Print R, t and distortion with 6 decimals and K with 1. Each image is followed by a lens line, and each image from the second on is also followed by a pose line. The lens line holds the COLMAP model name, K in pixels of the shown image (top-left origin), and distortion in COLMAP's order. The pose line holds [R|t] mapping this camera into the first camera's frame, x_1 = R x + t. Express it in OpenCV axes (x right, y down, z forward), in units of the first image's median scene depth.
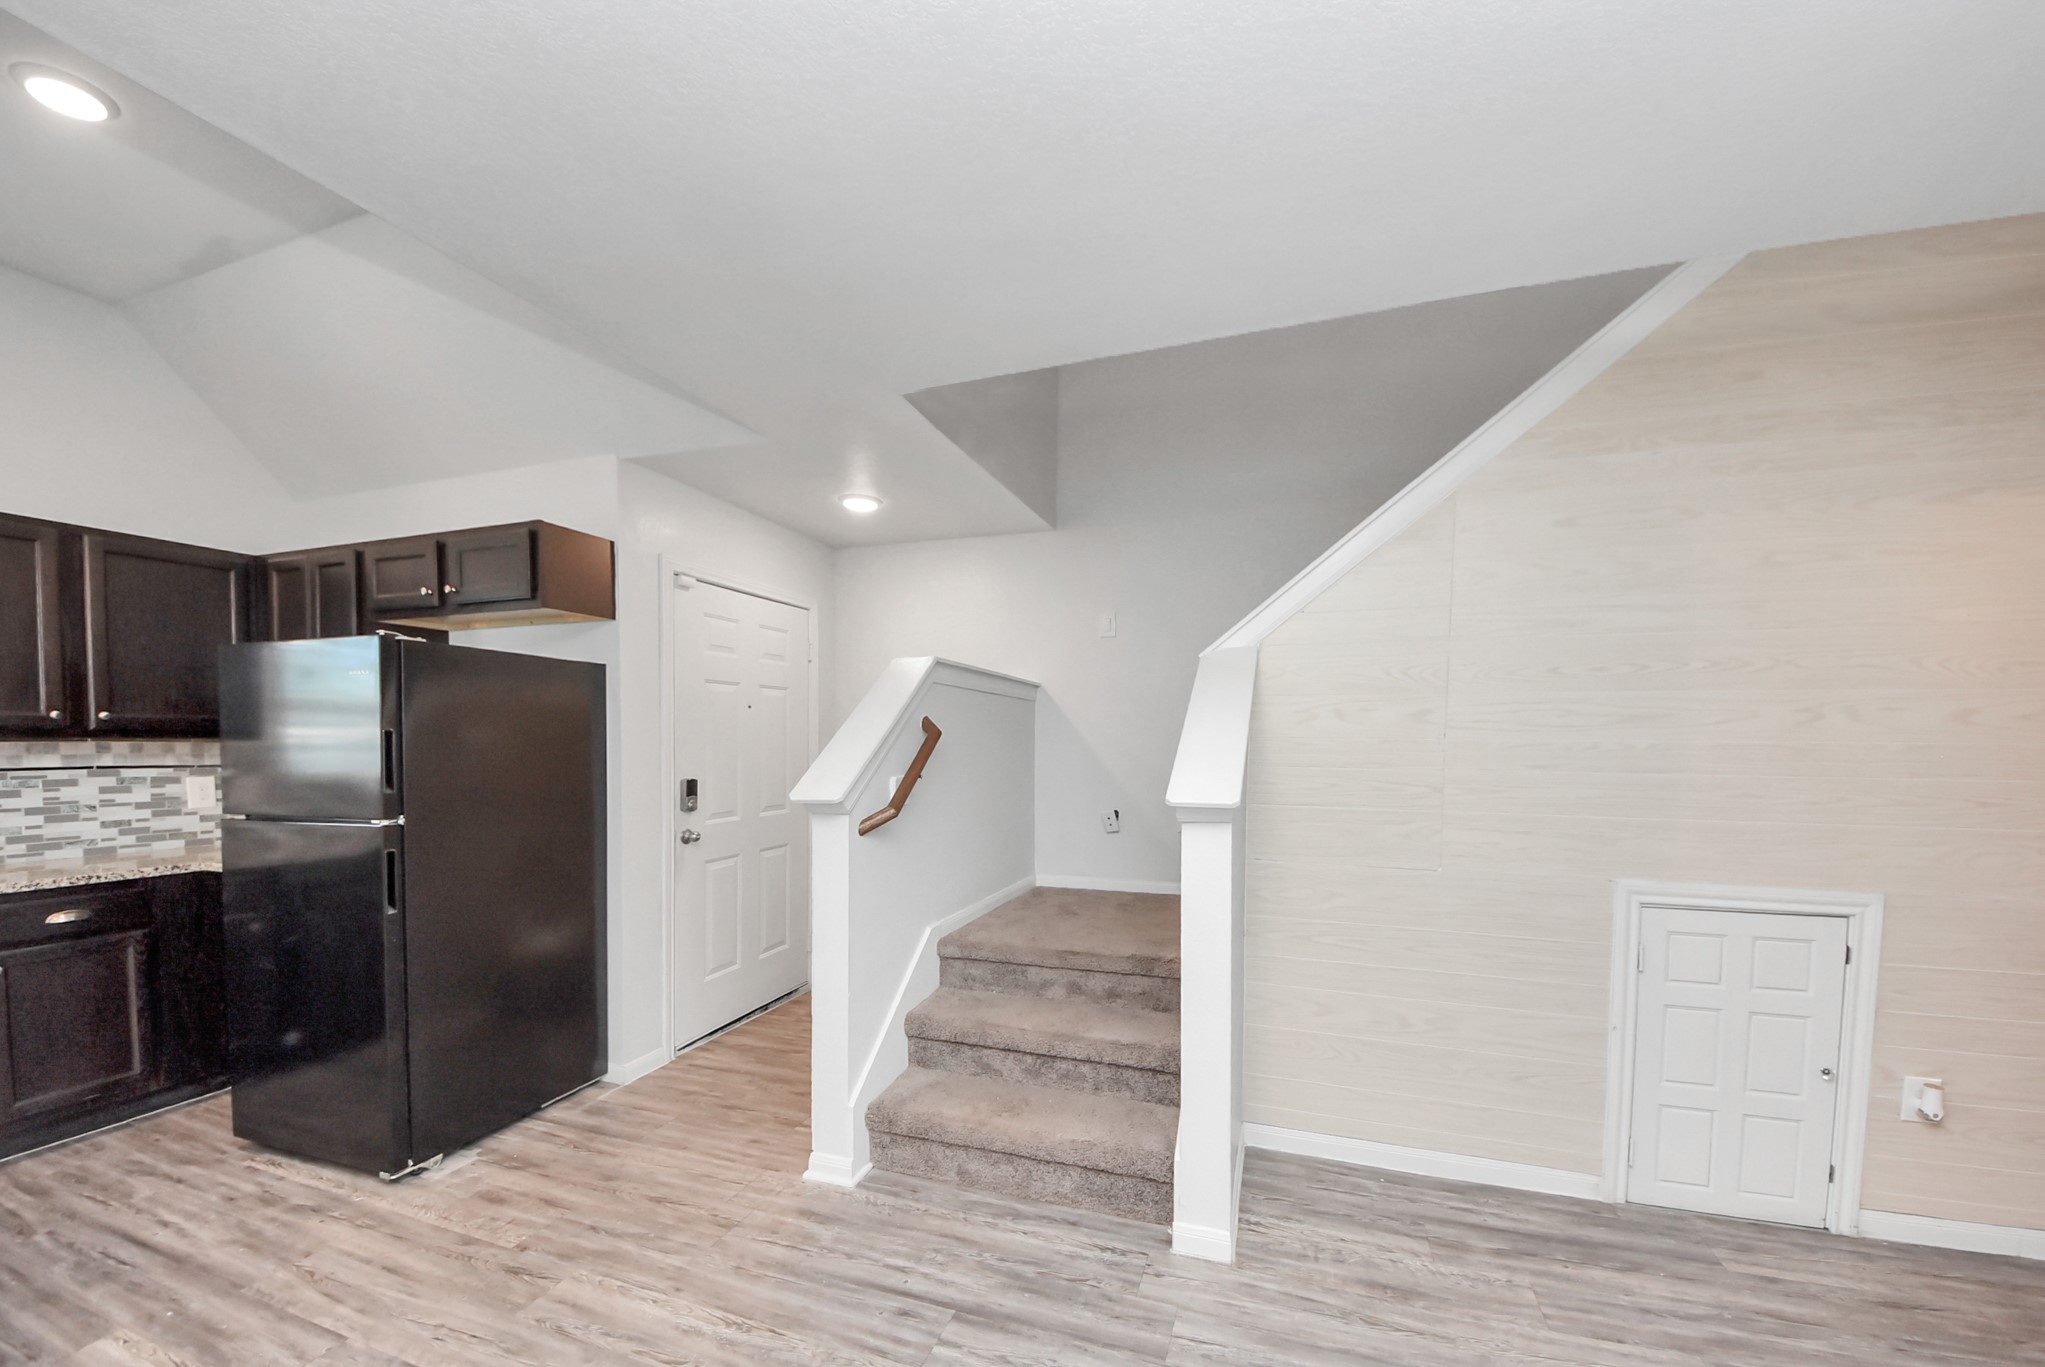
lens RADIAL K [[815.0, 0, 1049.7], [0, 815.0, 758.1], [0, 0, 1]] dist [-0.011953, -0.001976]
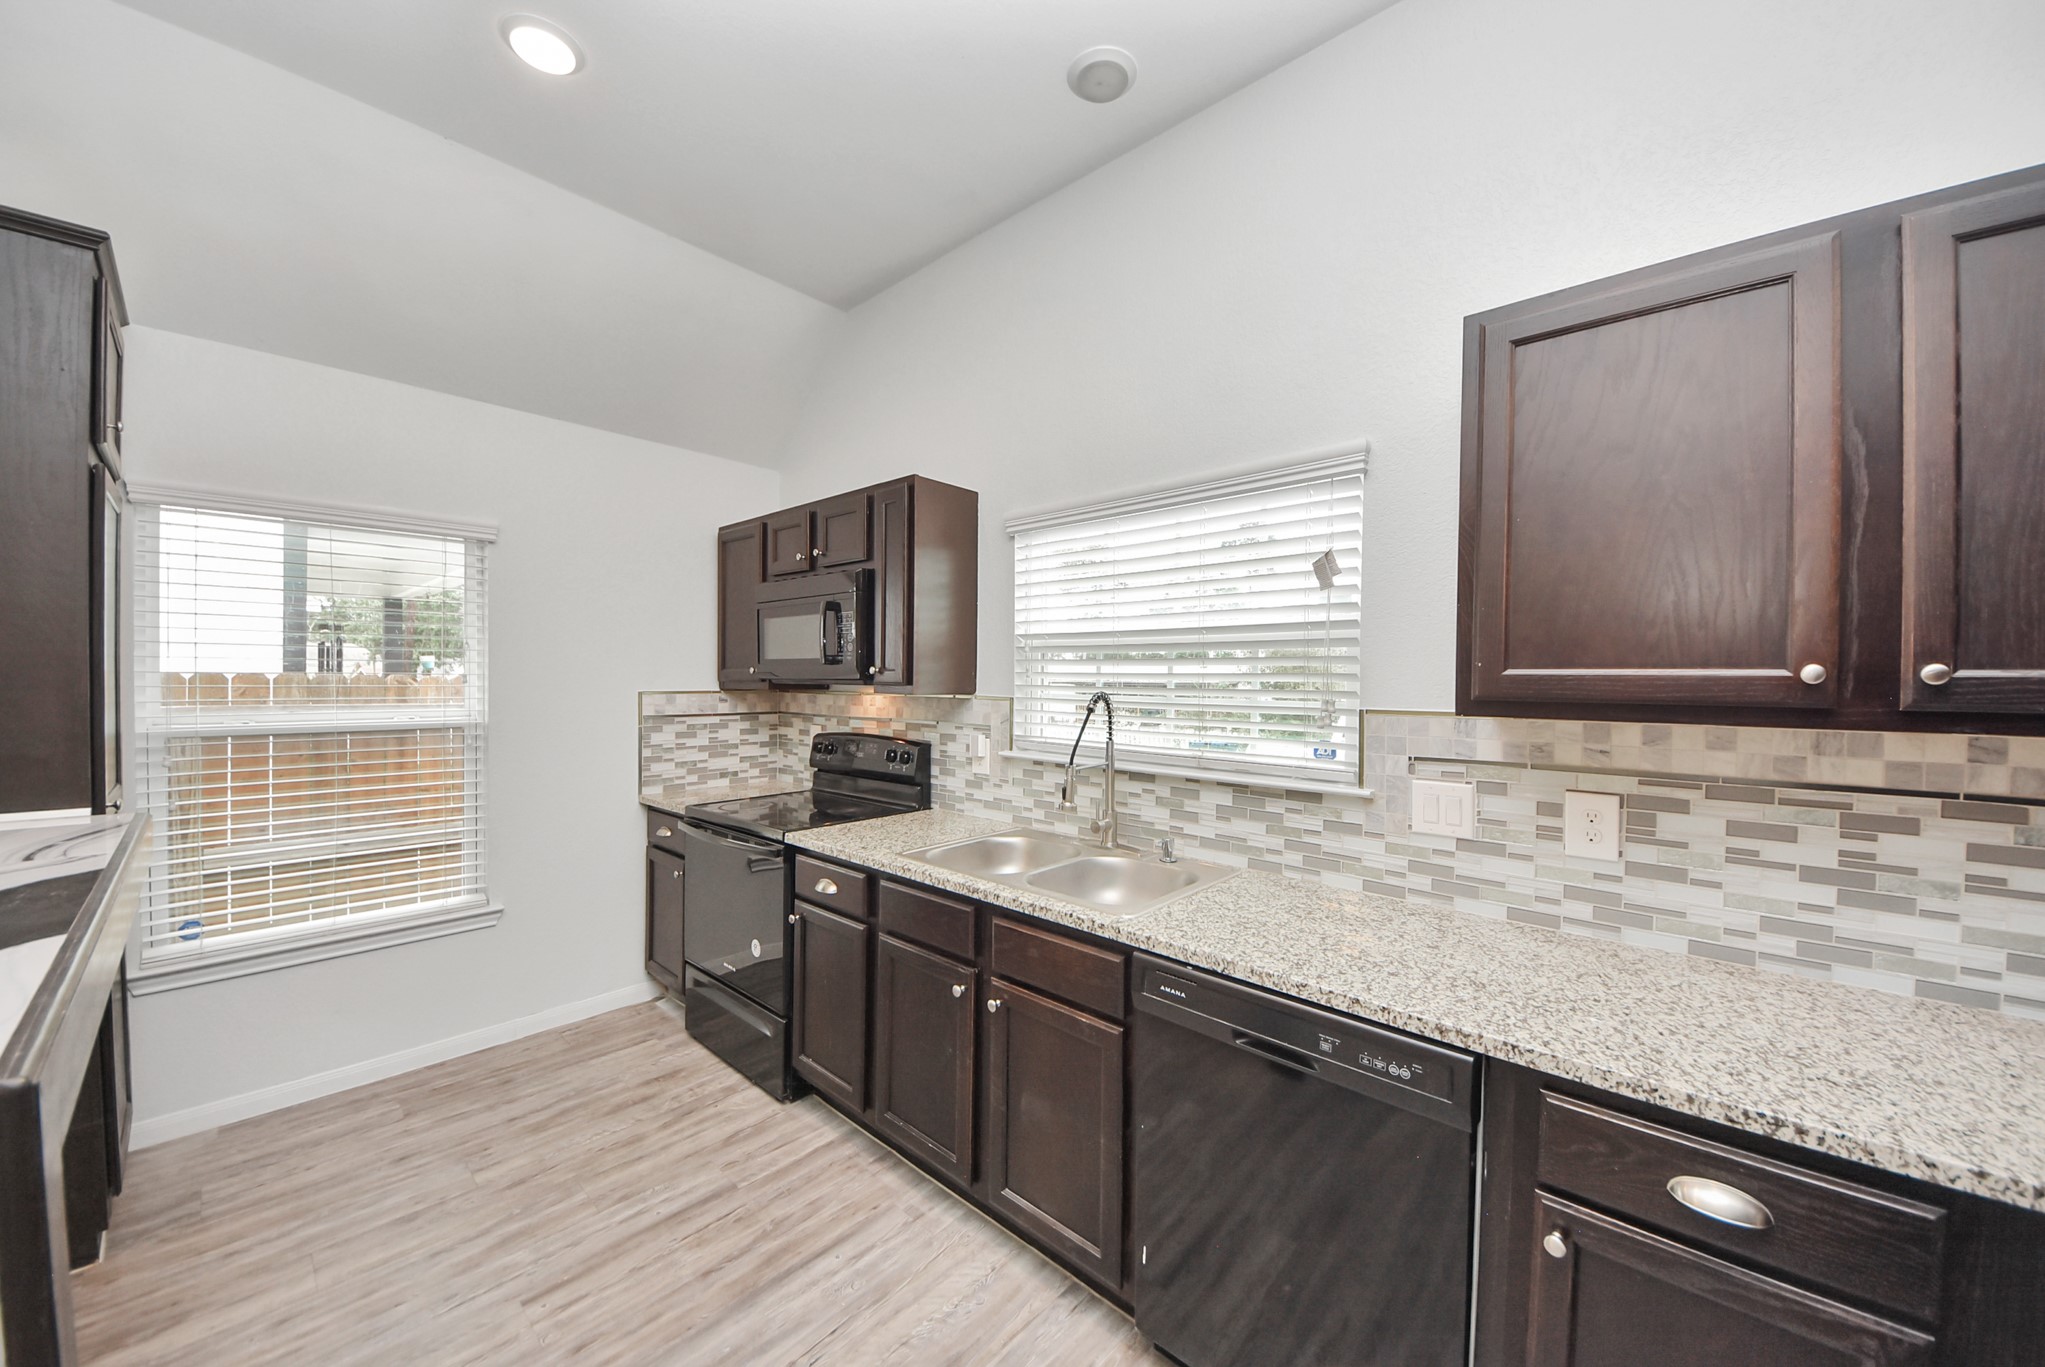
lens RADIAL K [[750.8, 0, 1021.4], [0, 750.8, 679.4], [0, 0, 1]] dist [0.012668, -0.009565]
pose [[-0.392184, -0.005565, -0.919870, -0.835038], [-0.031012, 0.999493, 0.007175, -0.049726], [0.919364, 0.031340, -0.392158, 0.913405]]
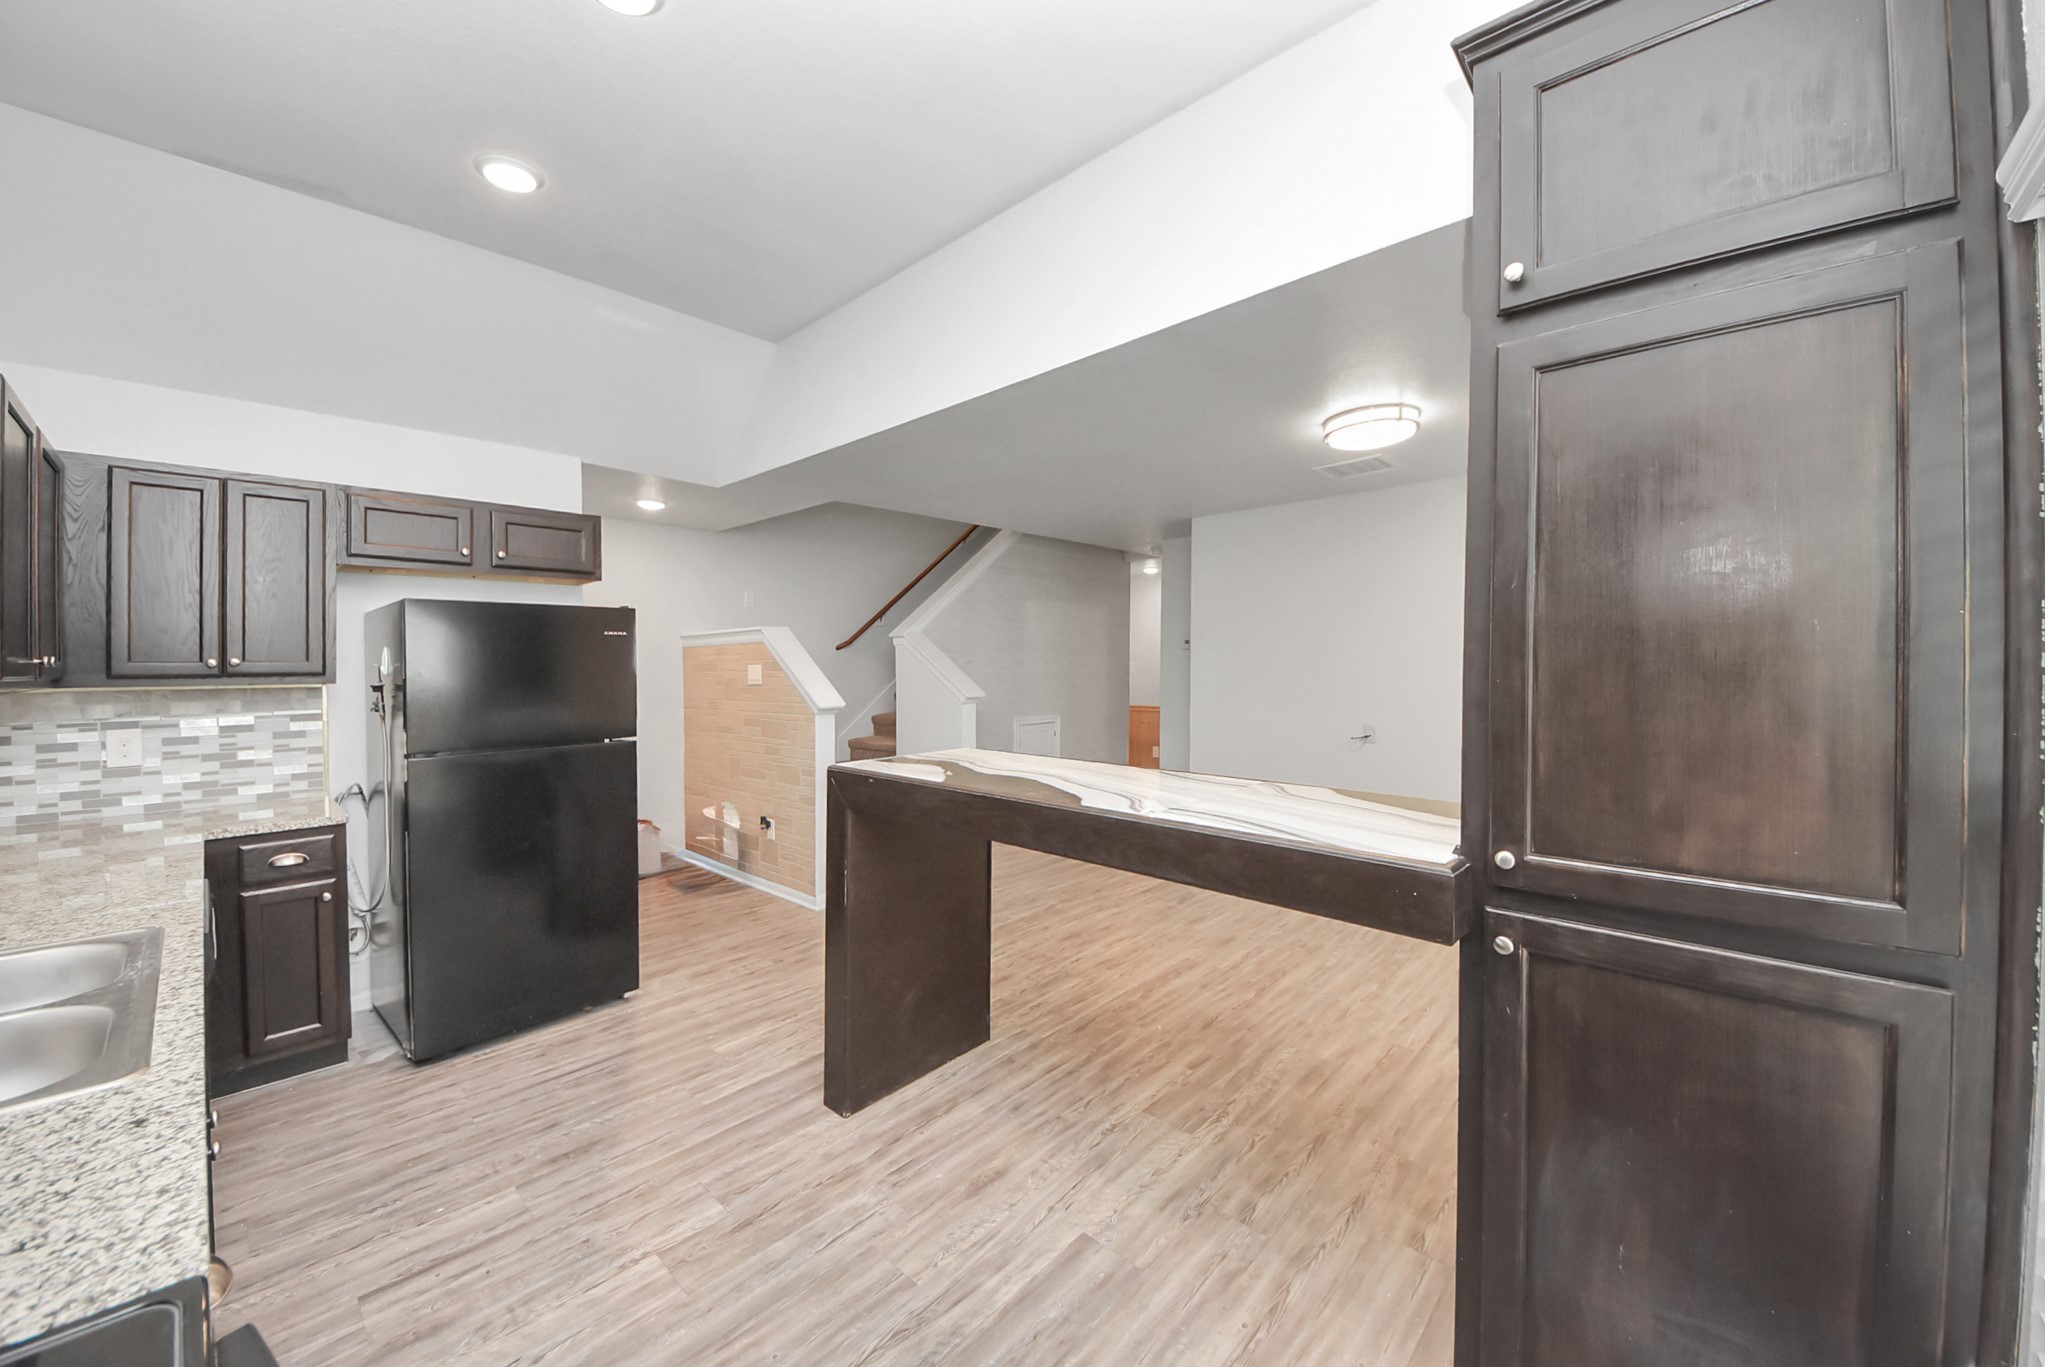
lens RADIAL K [[750.8, 0, 1035.0], [0, 750.8, 705.1], [0, 0, 1]] dist [0.012668, -0.009565]
pose [[0.403698, -0.053318, 0.913337, -1.786078], [0.026654, 0.998562, 0.046511, -0.024555], [-0.914504, 0.005568, 0.404539, -0.188352]]
